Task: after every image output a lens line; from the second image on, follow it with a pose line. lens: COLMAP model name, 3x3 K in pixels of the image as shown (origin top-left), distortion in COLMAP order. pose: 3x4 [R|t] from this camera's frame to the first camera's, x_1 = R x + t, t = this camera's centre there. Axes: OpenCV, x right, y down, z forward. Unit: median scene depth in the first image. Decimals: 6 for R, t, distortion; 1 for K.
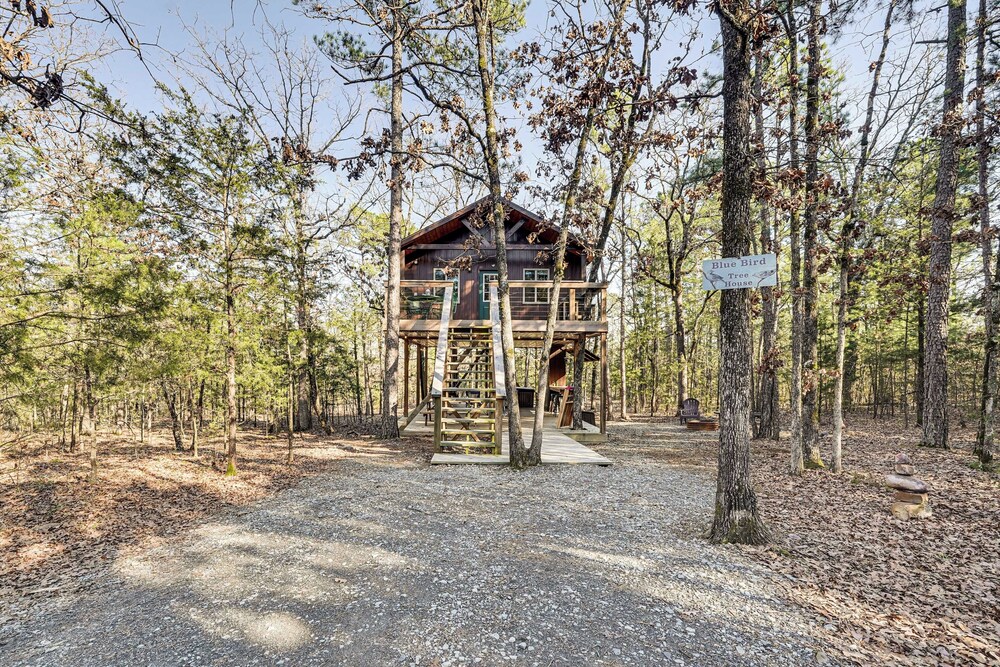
lens RADIAL K [[388.9, 0, 499.6], [0, 388.9, 359.7], [0, 0, 1]] dist [-0.000485, -0.000016]
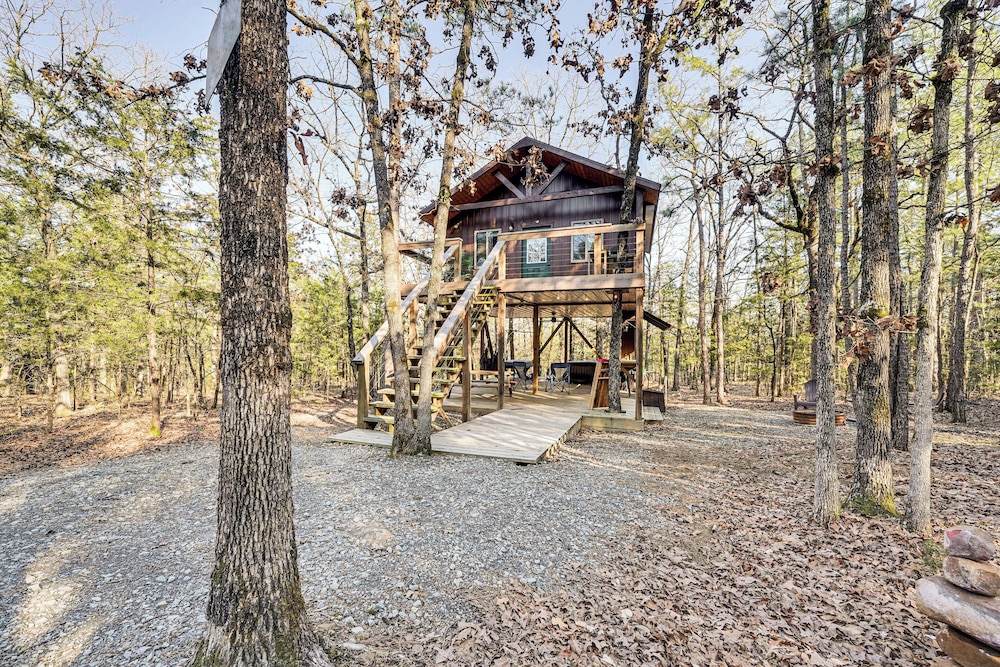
lens RADIAL K [[392.7, 0, 500.0], [0, 392.7, 333.5], [0, 0, 1]] dist [-0.000809, 0.000012]
pose [[0.942610, -0.007624, -0.333807, 0.238057], [0.005009, 0.999950, -0.008694, 0.022454], [0.333857, 0.006523, 0.942601, 0.164064]]
